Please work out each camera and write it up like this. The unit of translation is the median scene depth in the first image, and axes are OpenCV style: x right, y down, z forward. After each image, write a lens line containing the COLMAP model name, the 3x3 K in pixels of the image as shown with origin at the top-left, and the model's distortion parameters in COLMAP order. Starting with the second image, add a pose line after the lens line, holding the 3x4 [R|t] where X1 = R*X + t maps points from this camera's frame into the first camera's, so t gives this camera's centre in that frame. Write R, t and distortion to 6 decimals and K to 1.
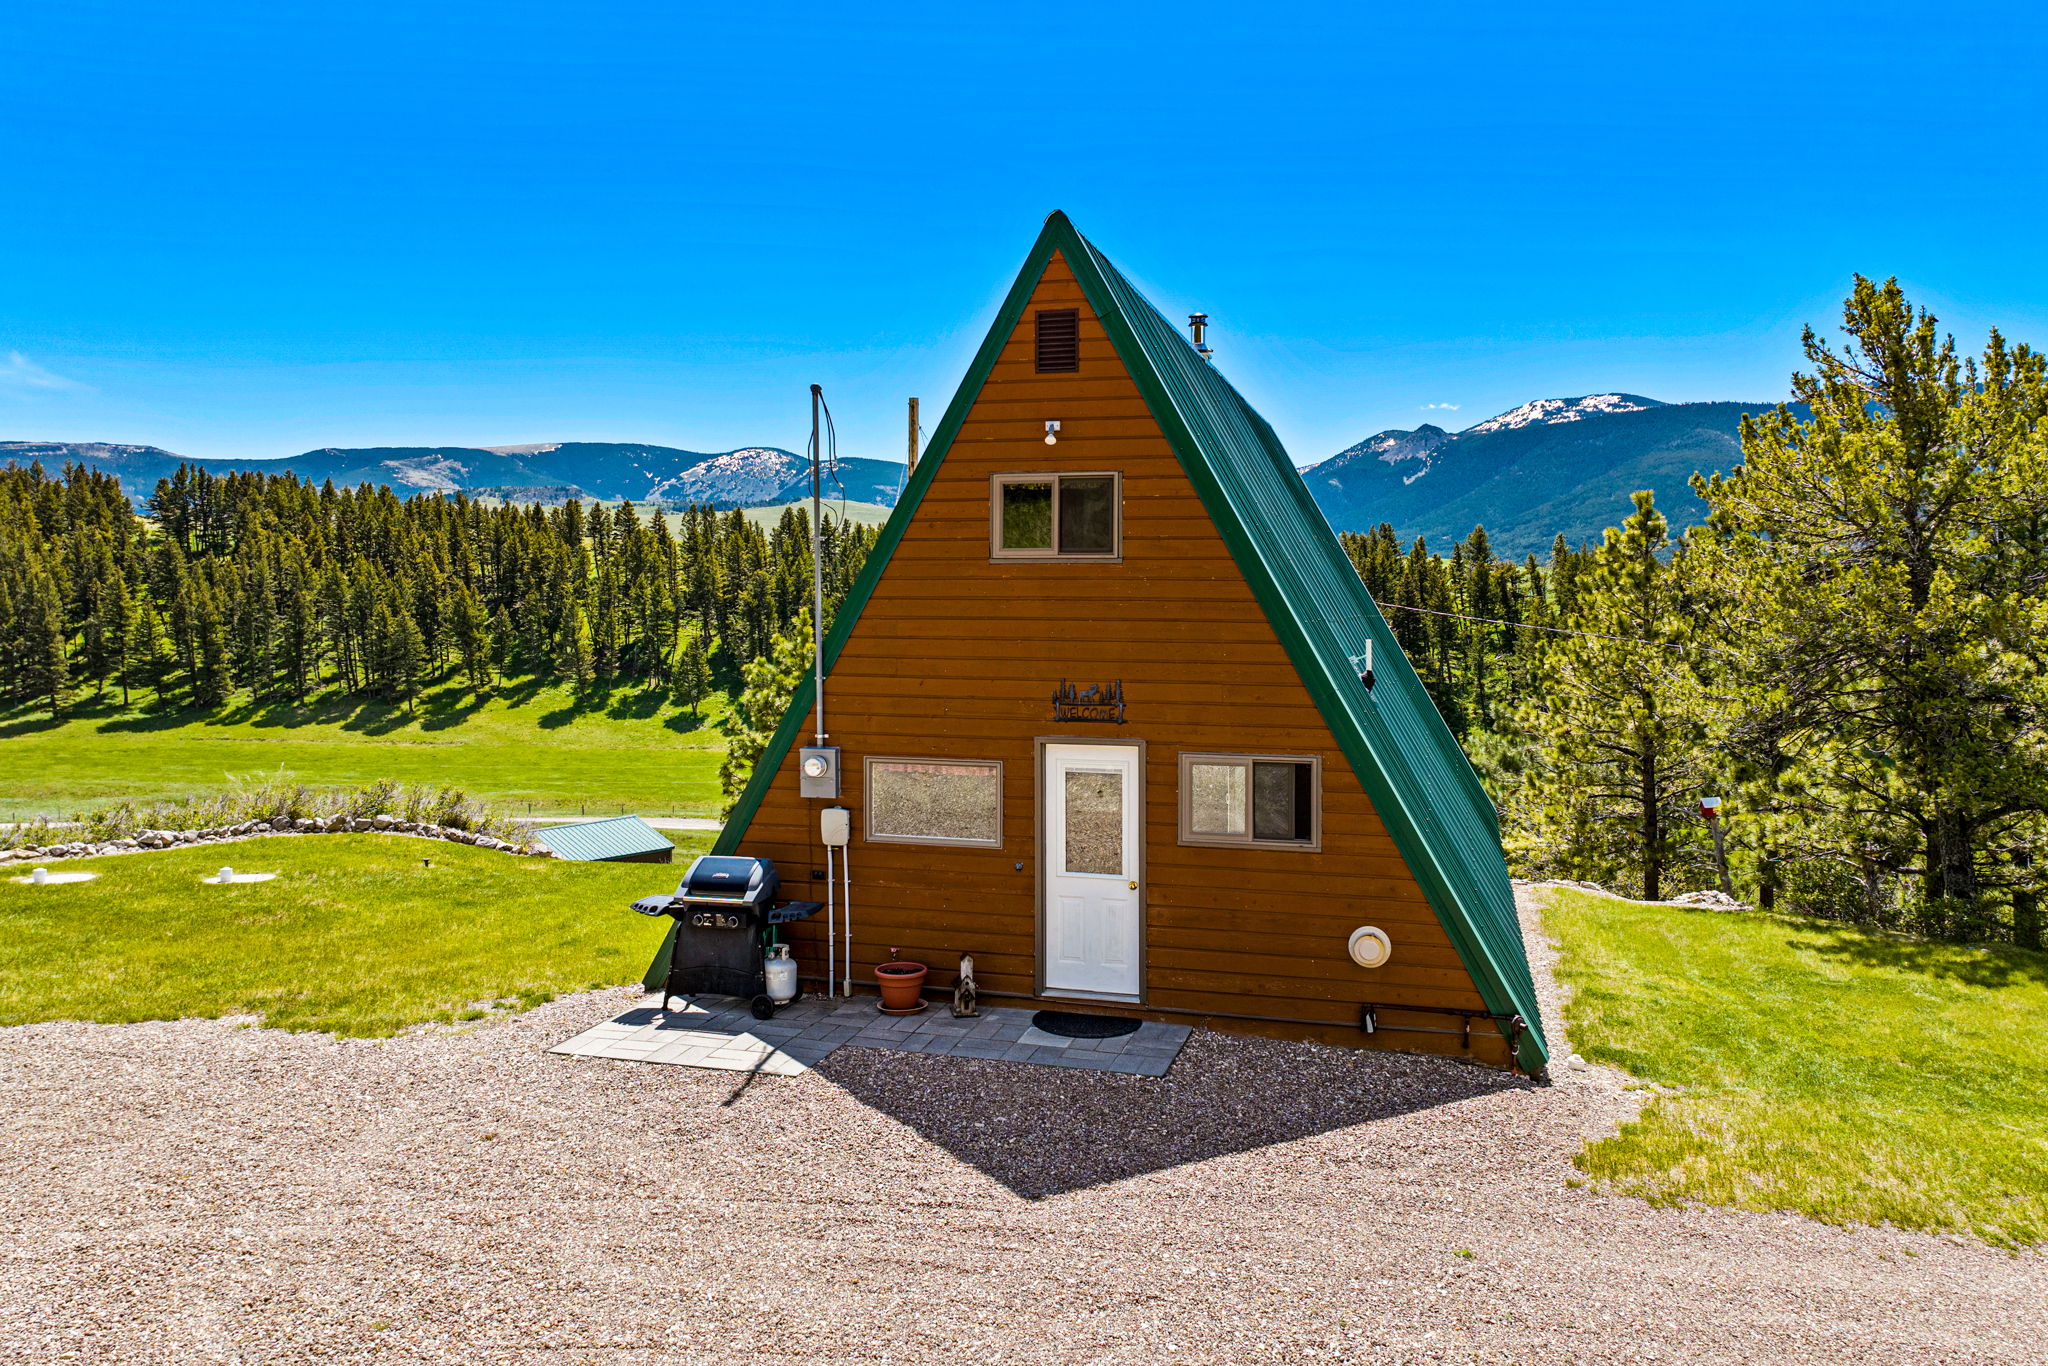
lens RADIAL K [[1442.6, 0, 1037.4], [0, 1442.6, 587.7], [0, 0, 1]] dist [-0.045333, 0.005653]
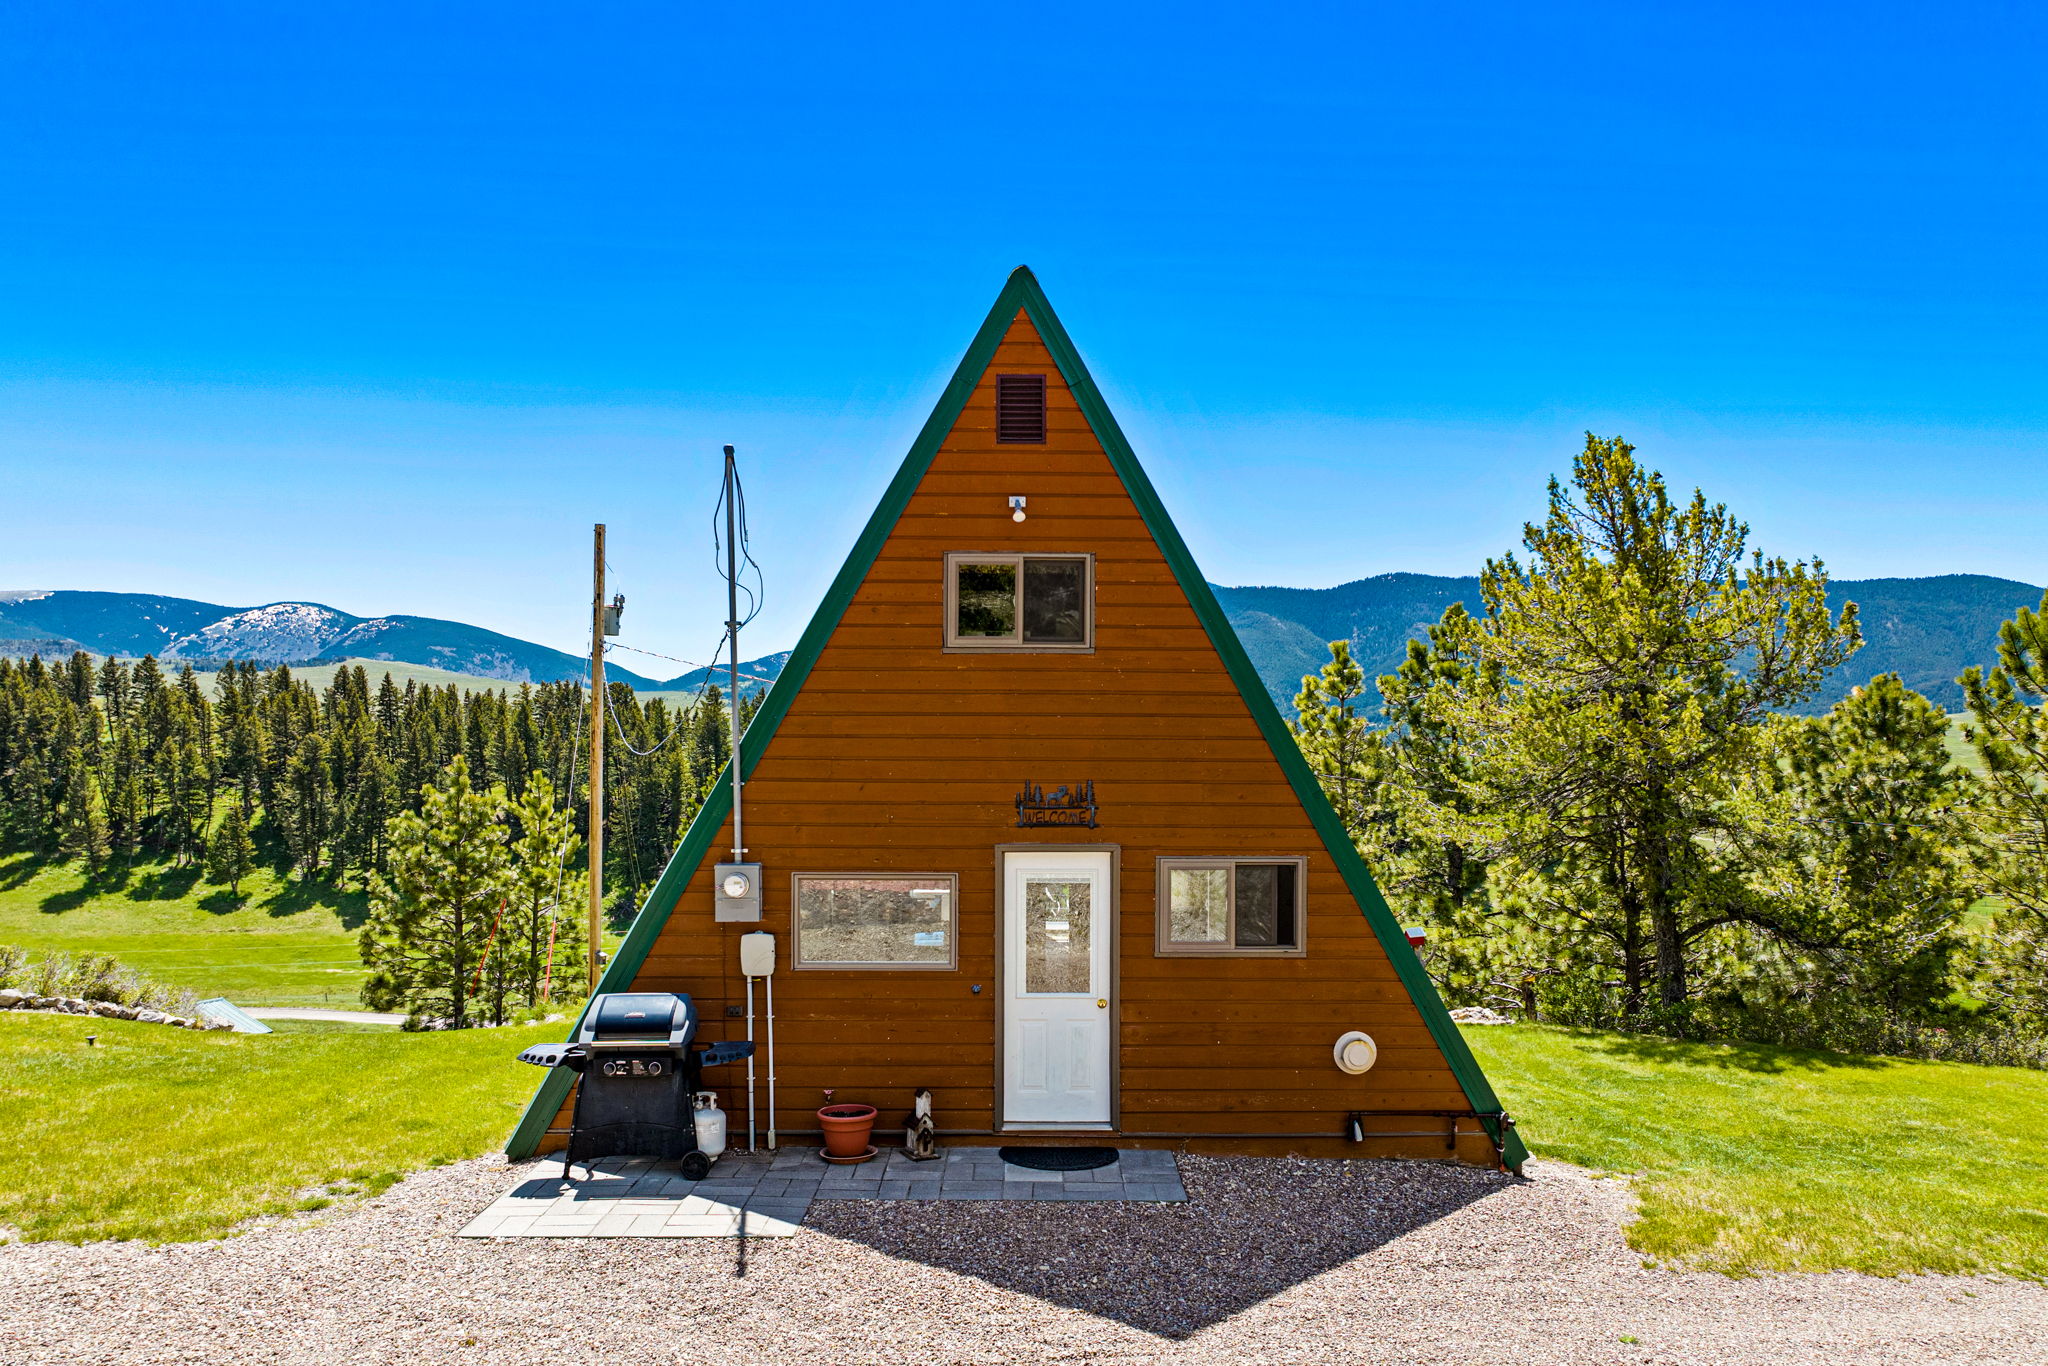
lens RADIAL K [[1446.6, 0, 1034.0], [0, 1446.6, 759.0], [0, 0, 1]] dist [-0.045886, 0.006944]
pose [[0.959537, 0.001656, 0.281579, -0.154910], [-0.002030, 0.999997, 0.001037, 0.032217], [-0.281577, -0.001566, 0.959537, 0.081338]]
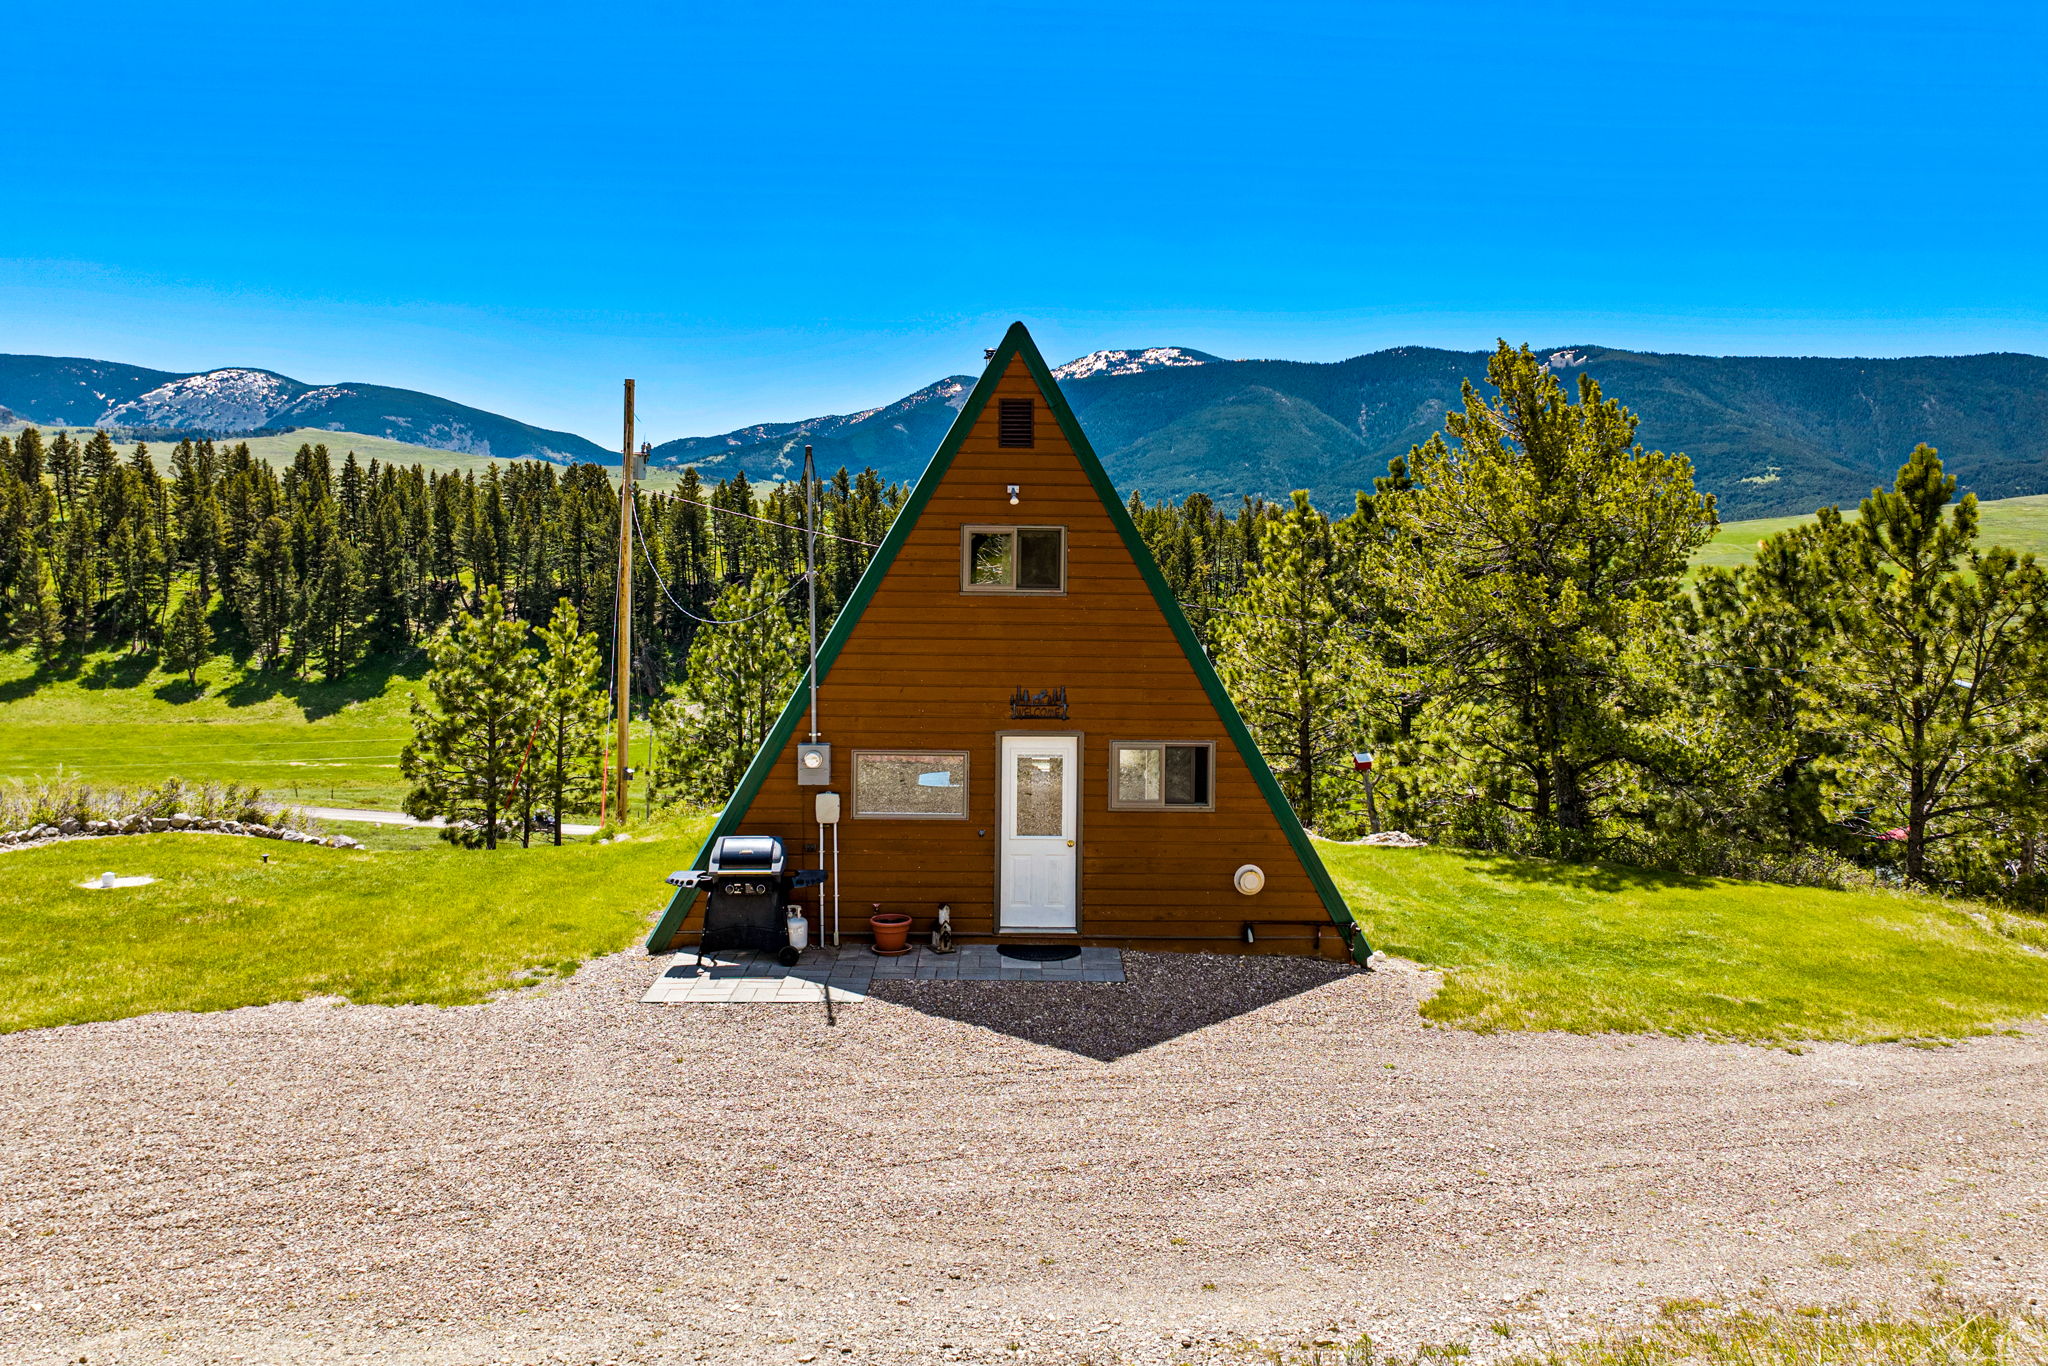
lens RADIAL K [[1527.9, 0, 1035.8], [0, 1527.9, 538.8], [0, 0, 1]] dist [-0.035191, -0.014699]
pose [[0.957196, 0.009188, 0.289296, -0.239561], [-0.009585, 0.999954, -0.000045, -0.044923], [-0.289283, -0.002729, 0.957240, -0.204317]]
